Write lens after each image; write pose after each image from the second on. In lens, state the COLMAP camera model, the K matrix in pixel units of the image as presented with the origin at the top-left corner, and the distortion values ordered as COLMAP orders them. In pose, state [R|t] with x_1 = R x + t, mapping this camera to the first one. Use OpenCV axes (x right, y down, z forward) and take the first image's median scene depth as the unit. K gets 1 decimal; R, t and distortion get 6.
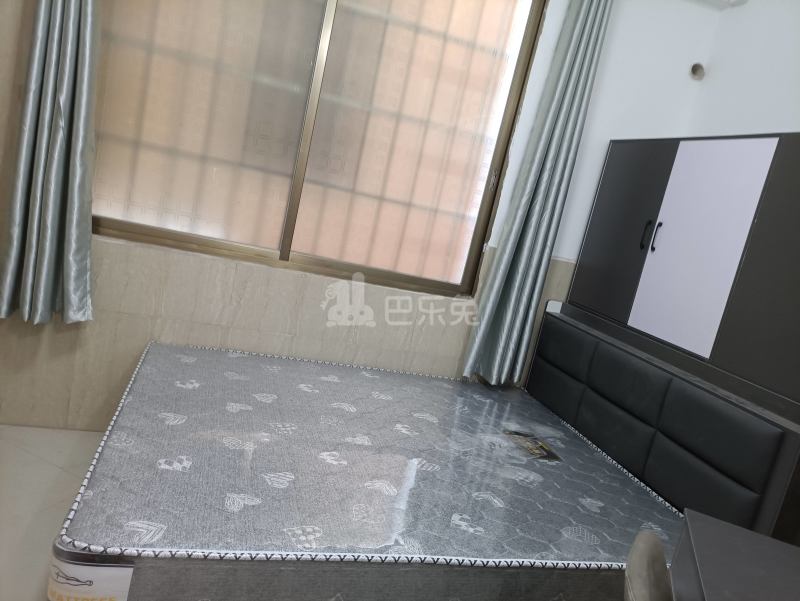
lens RADIAL K [[601.9, 0, 396.2], [0, 601.9, 298.9], [0, 0, 1]] dist [0.055140, -0.055024]
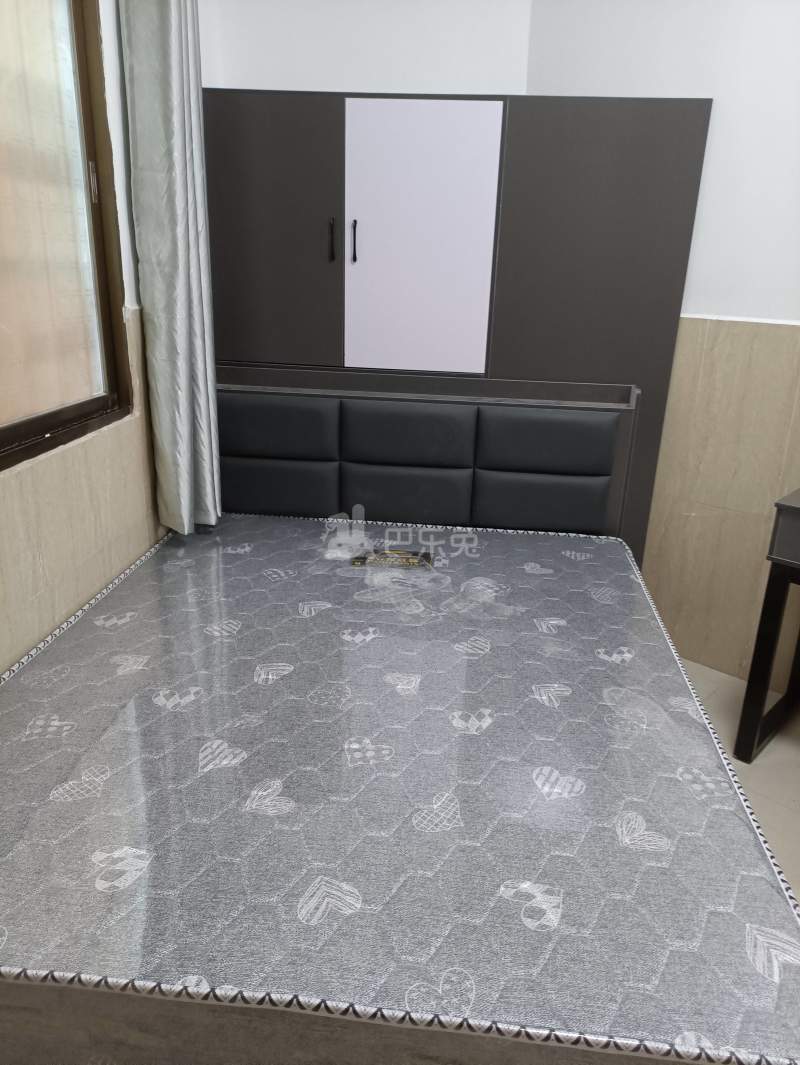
lens RADIAL K [[801.2, 0, 395.5], [0, 801.2, 532.1], [0, 0, 1]] dist [0.055140, -0.055024]
pose [[0.352910, -0.489030, 0.797687, -0.616432], [0.204306, 0.872245, 0.444350, -0.258082], [-0.913079, 0.006156, 0.407736, 0.636609]]
